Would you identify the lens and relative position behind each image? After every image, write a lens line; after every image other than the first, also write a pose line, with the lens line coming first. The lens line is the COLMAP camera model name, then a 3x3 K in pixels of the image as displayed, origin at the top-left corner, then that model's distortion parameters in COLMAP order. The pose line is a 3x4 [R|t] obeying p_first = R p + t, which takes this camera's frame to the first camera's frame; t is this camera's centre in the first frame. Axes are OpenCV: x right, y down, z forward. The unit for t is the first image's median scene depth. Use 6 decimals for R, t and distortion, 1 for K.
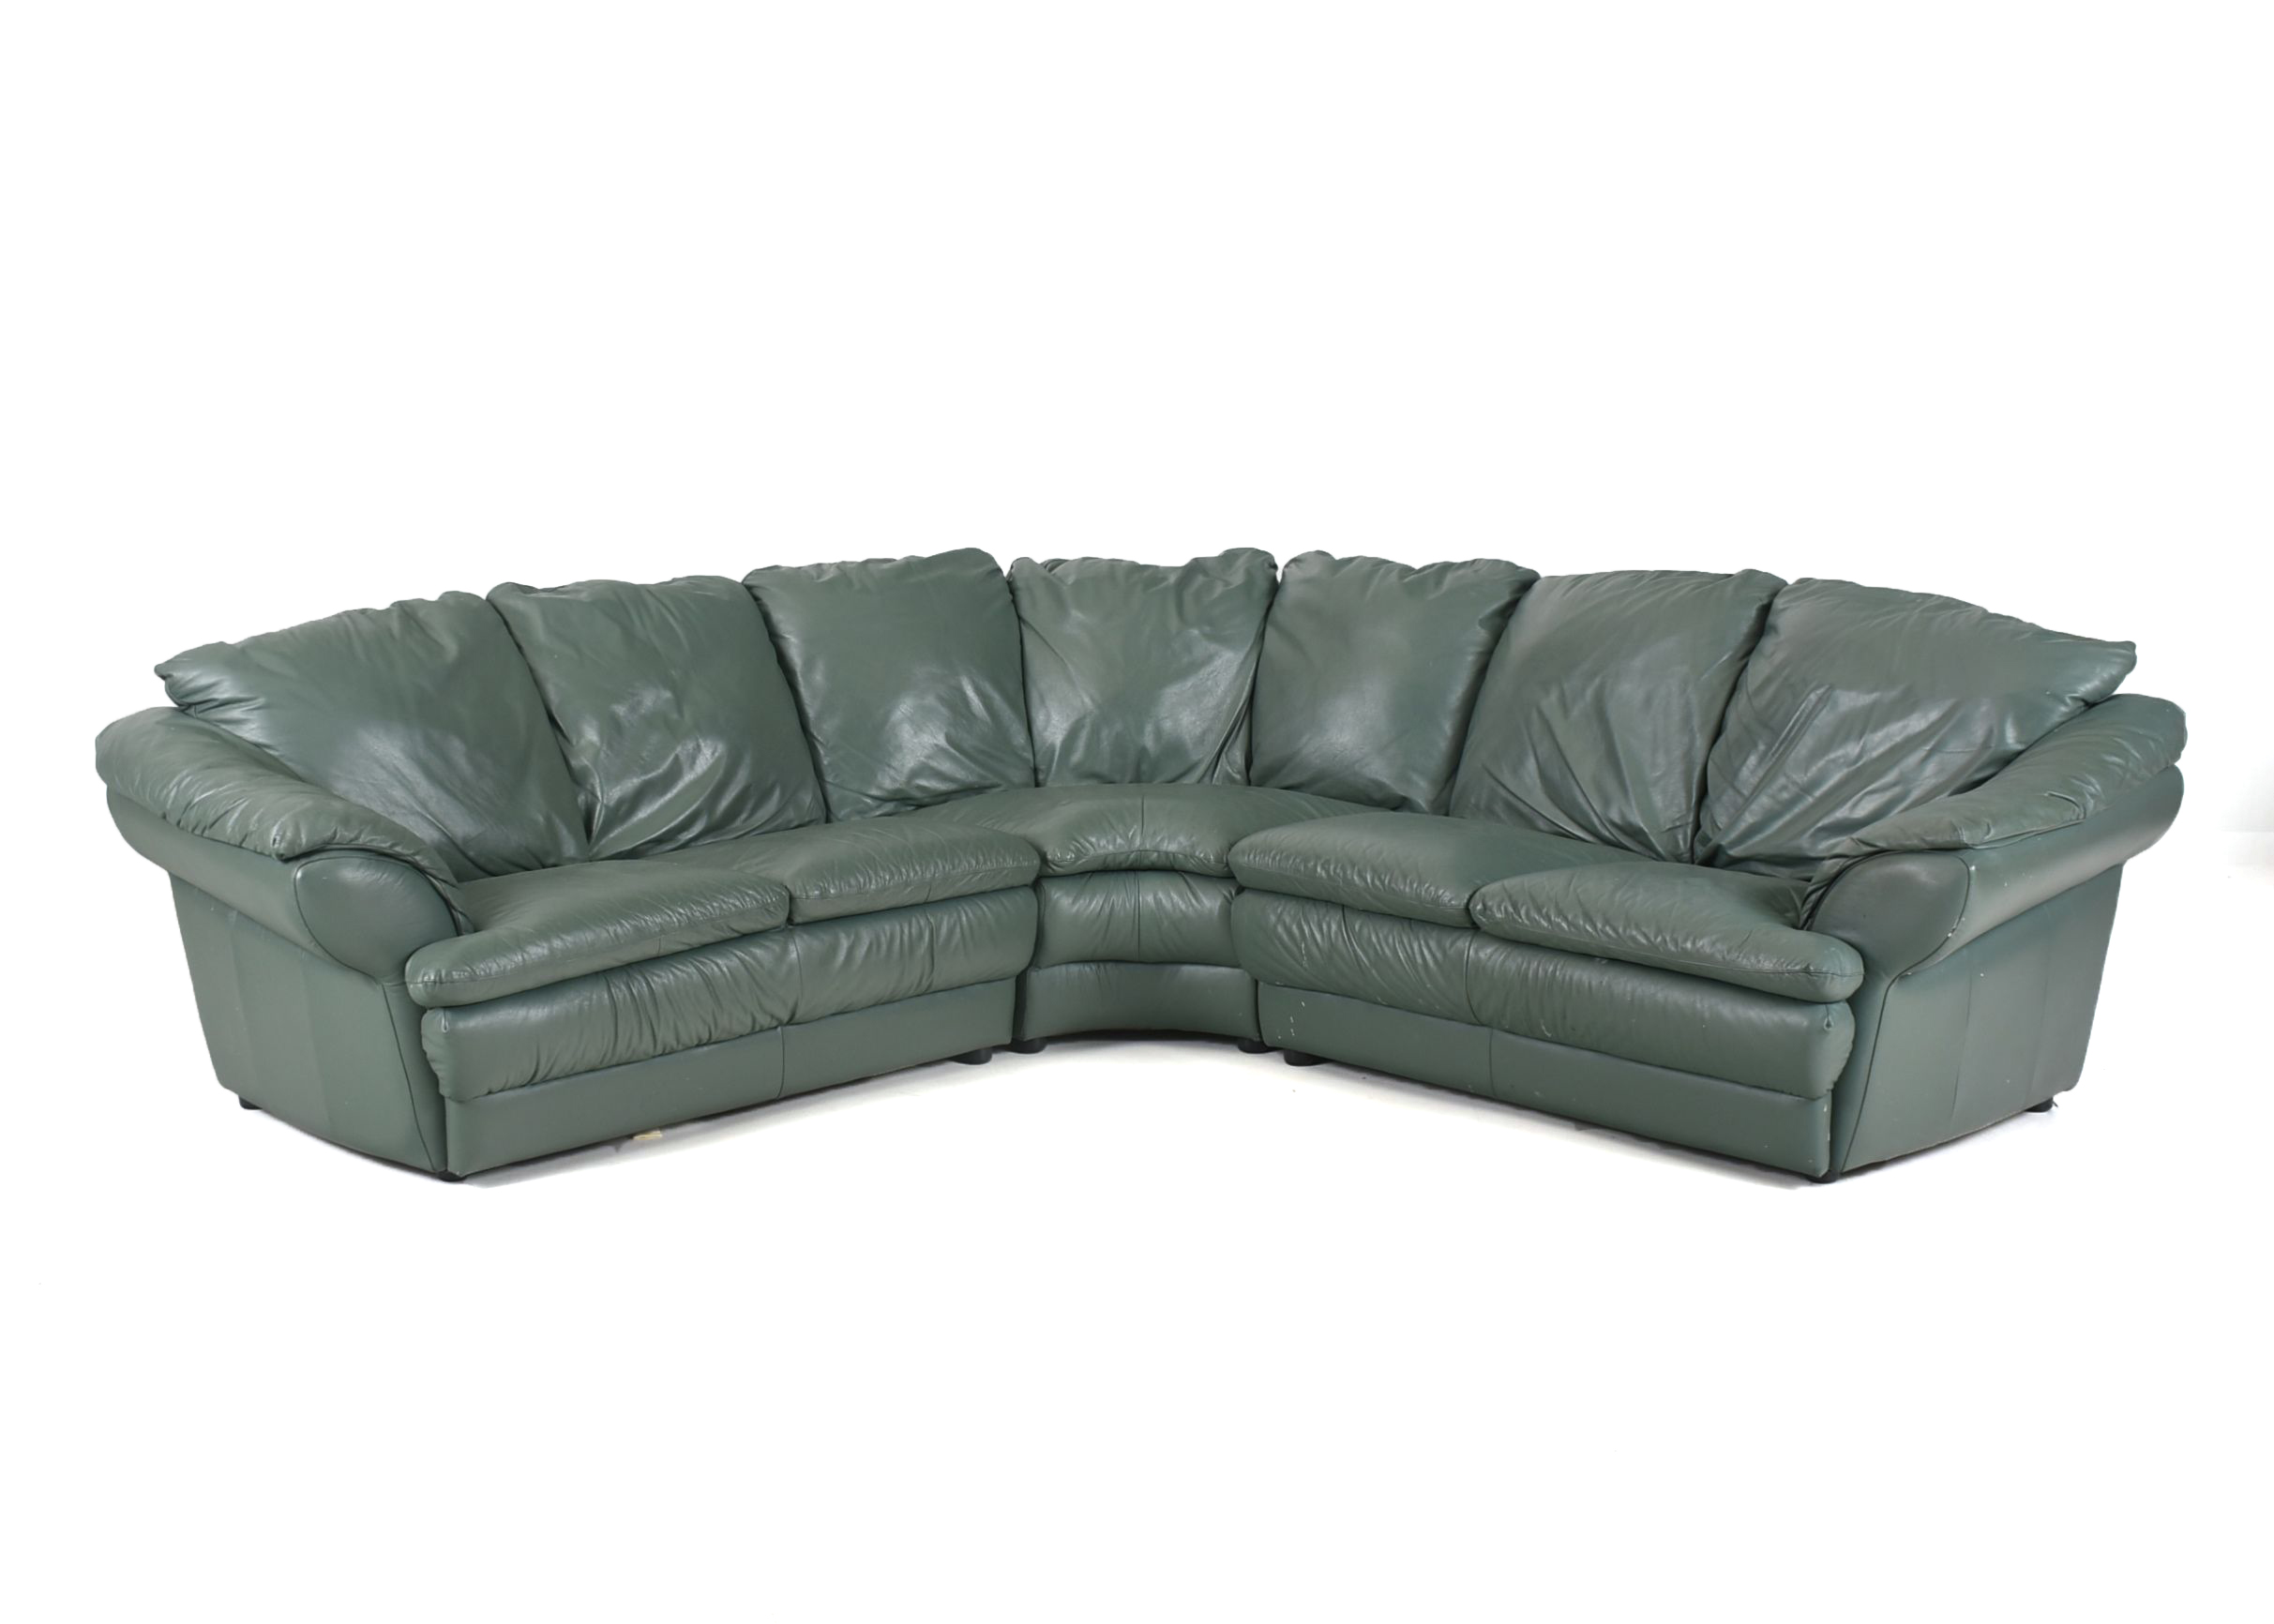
lens RADIAL K [[3515.3, 0, 1137.0], [0, 3515.3, 812.0], [0, 0, 1]] dist [-0.012977, -0.003243]
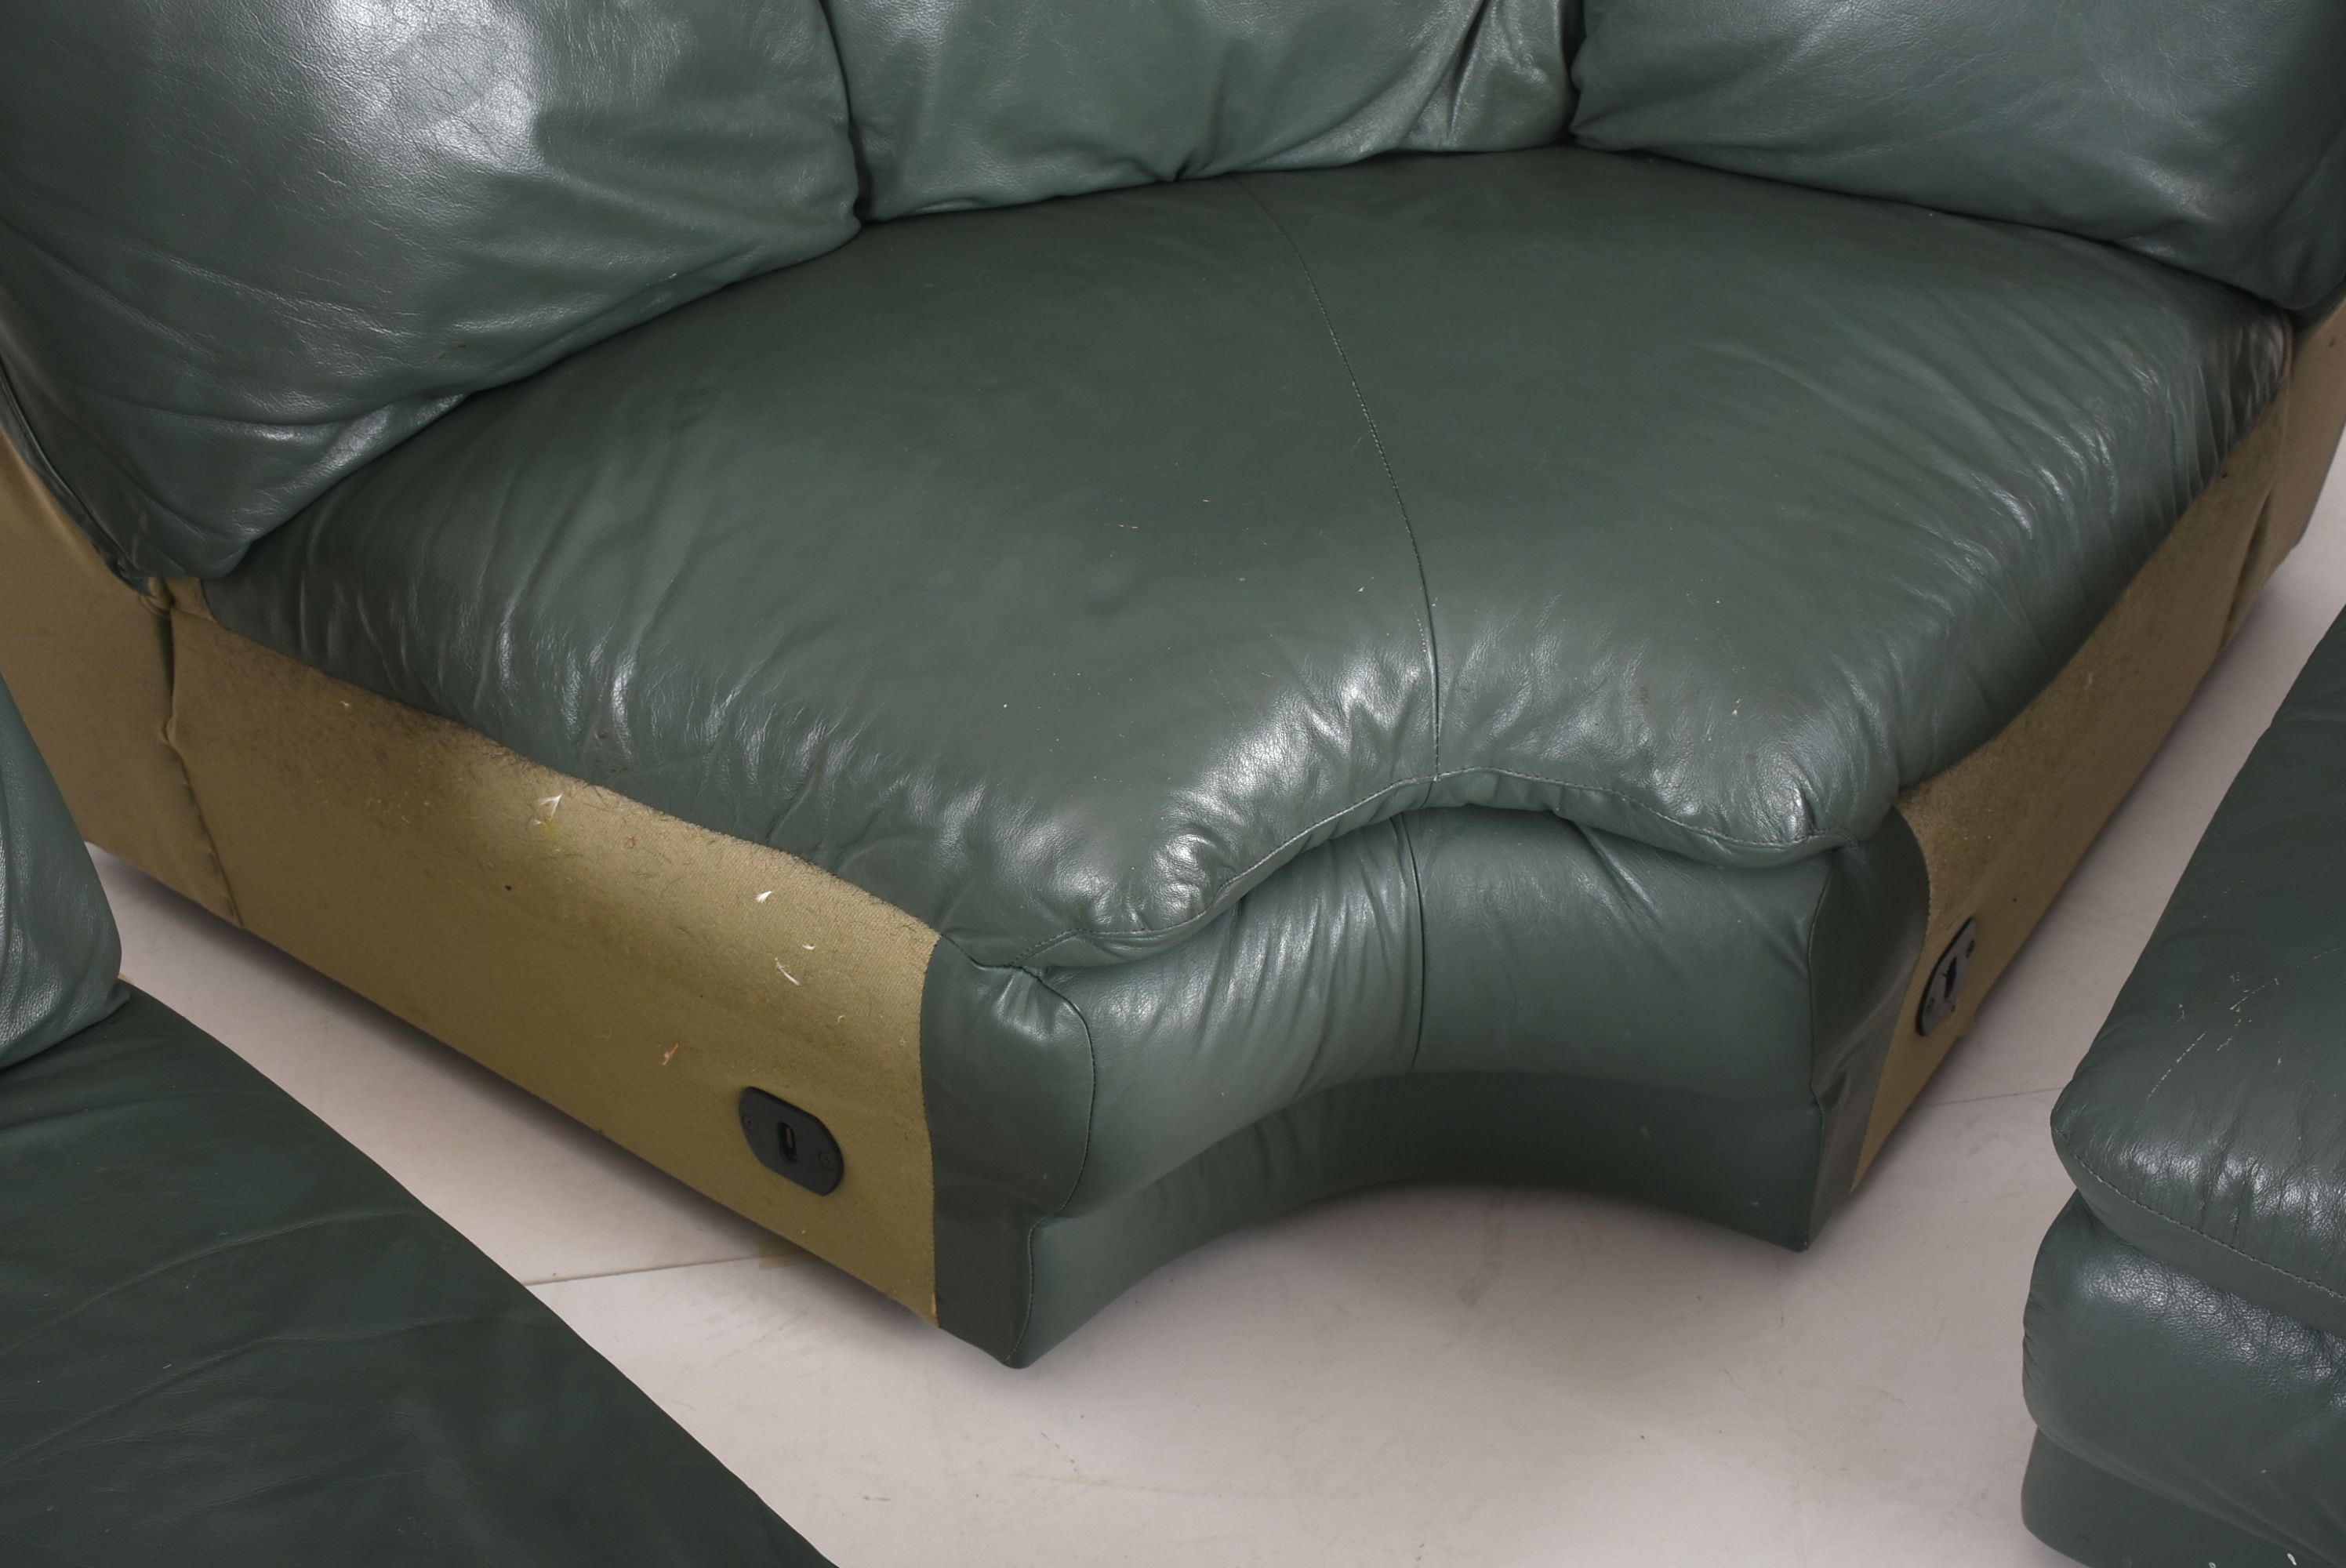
lens RADIAL K [[3307.9, 0, 1173.0], [0, 3307.9, 784.0], [0, 0, 1]] dist [-0.021481, -0.025684]
pose [[0.983017, -0.121044, 0.137937, -0.047424], [0.030579, 0.849166, 0.527240, -0.108454], [-0.180951, -0.514068, 0.838446, 0.751430]]
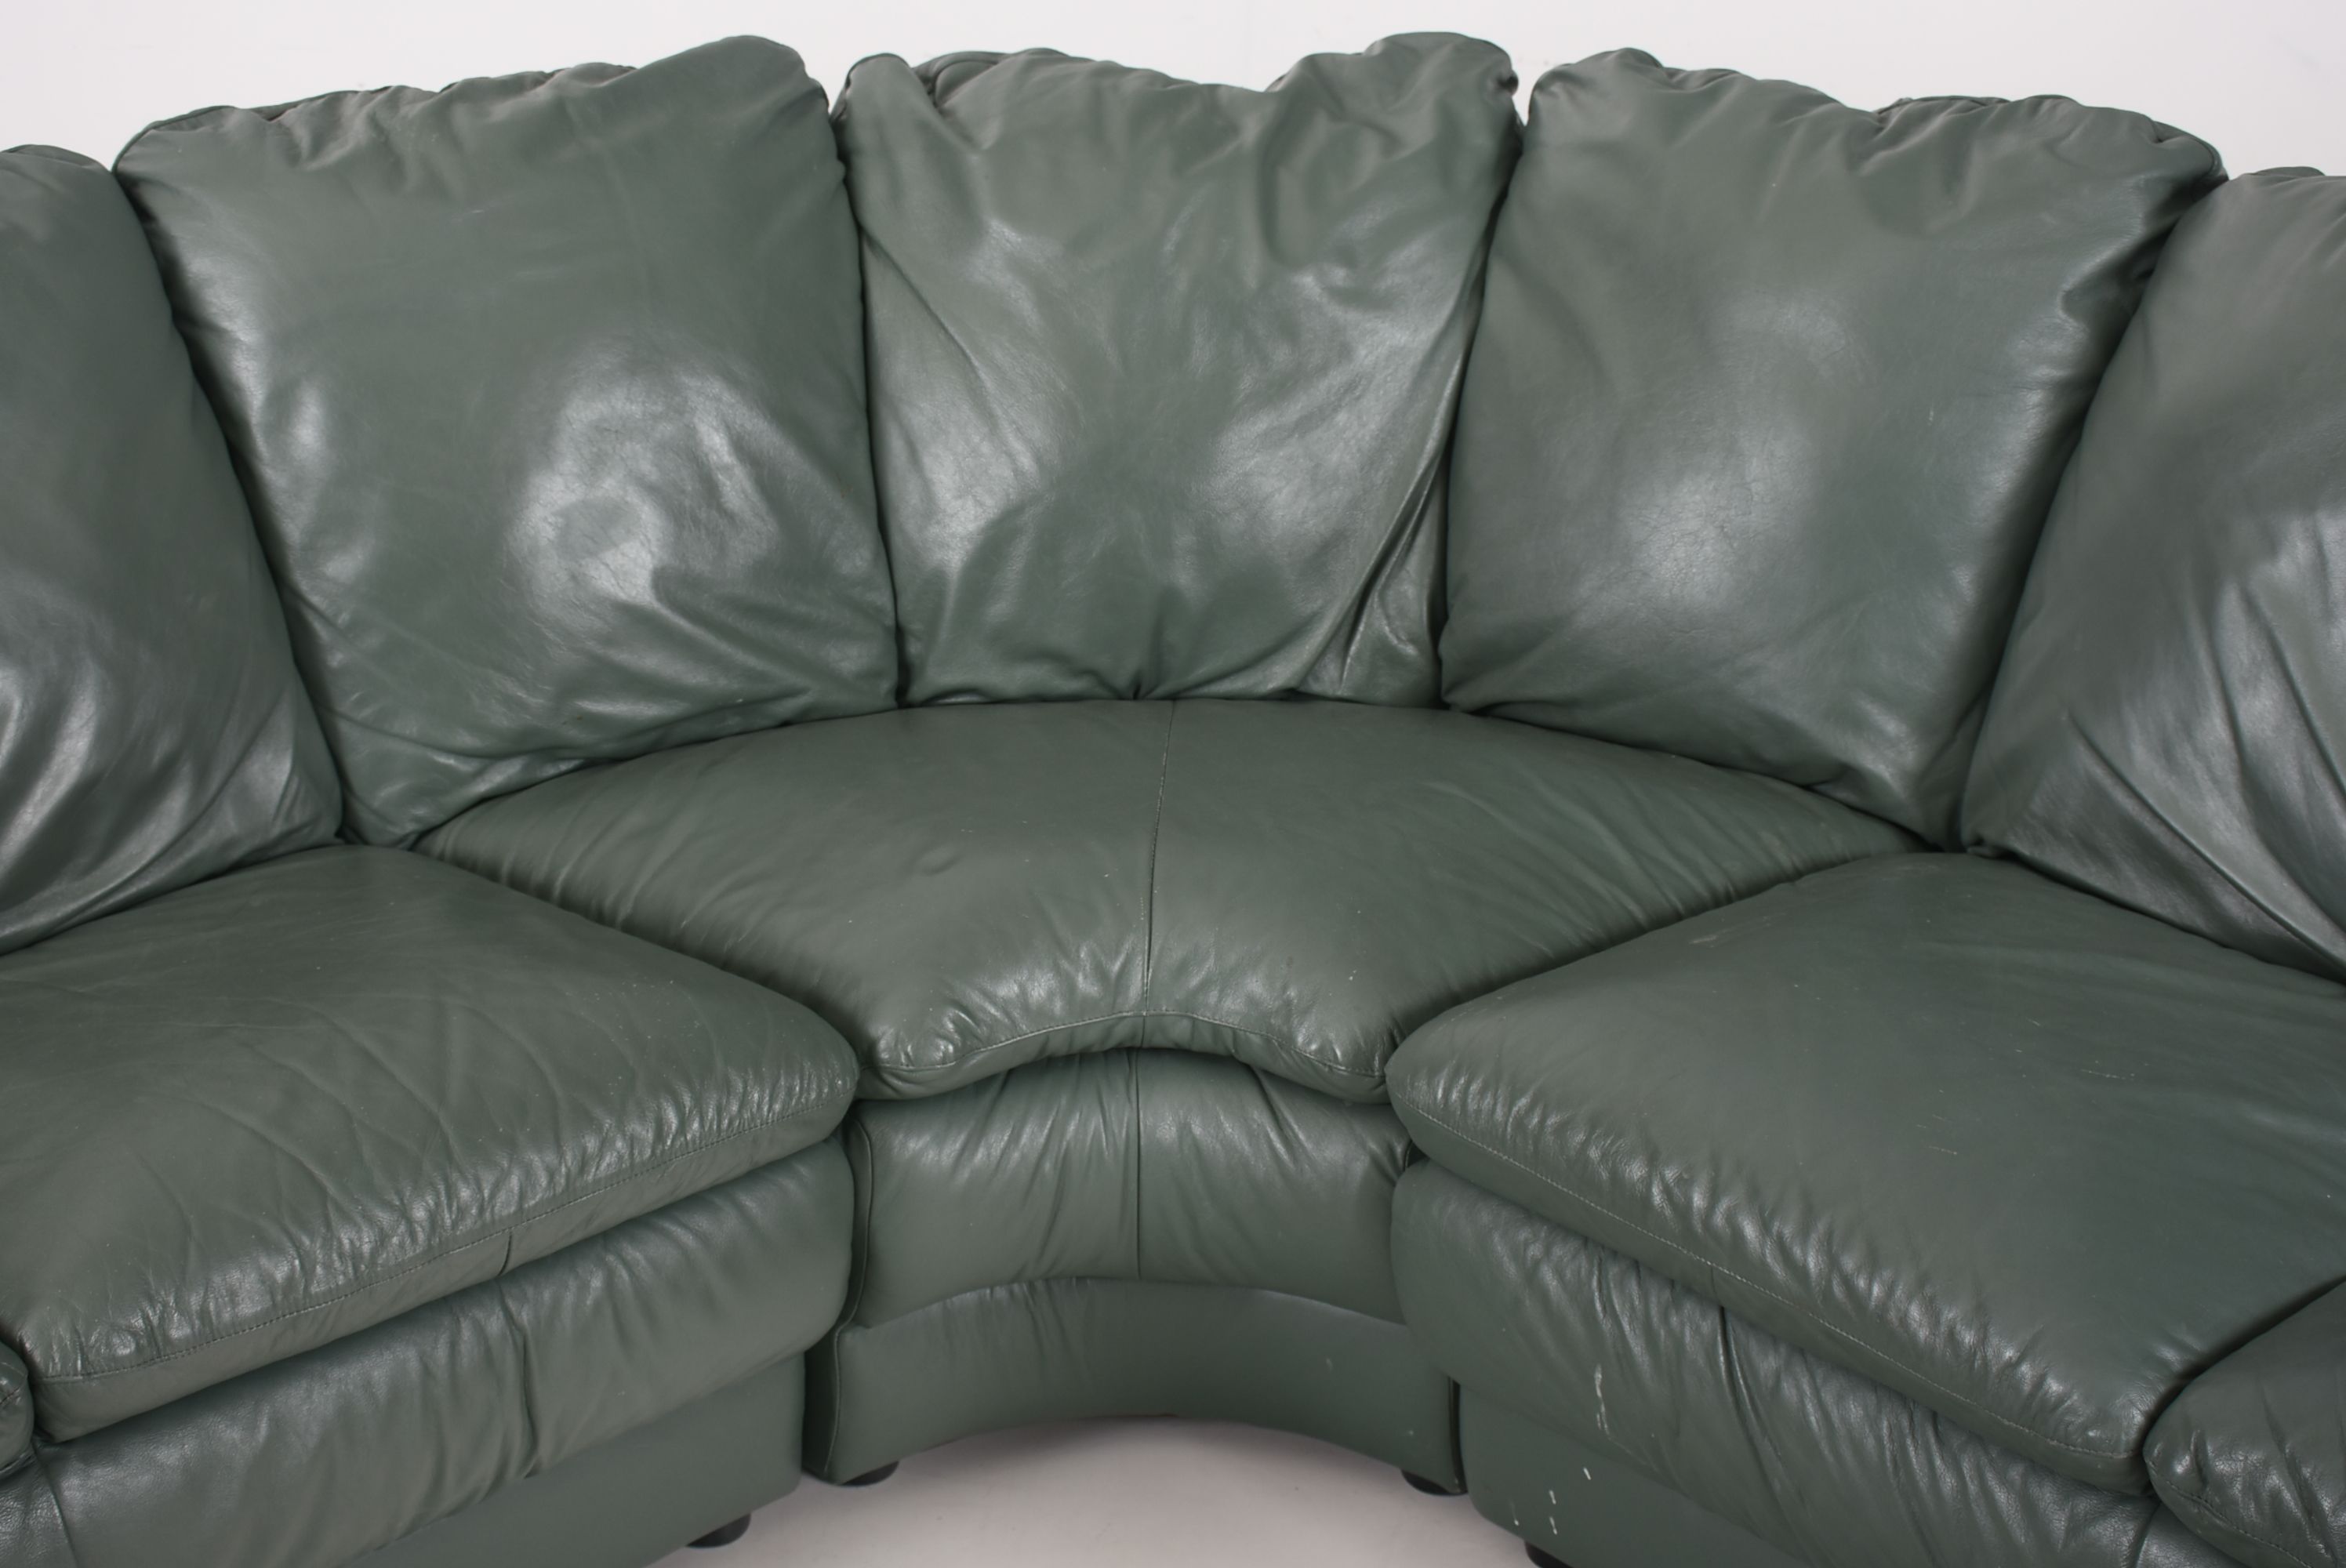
lens RADIAL K [[3816.5, 0, 1173.0], [0, 3816.5, 784.0], [0, 0, 1]] dist [-0.015023, 0.147345]
pose [[0.999732, 0.011399, -0.020145, 0.011002], [-0.006335, 0.971840, 0.235556, -0.097852], [0.022263, -0.235365, 0.971652, 0.585025]]
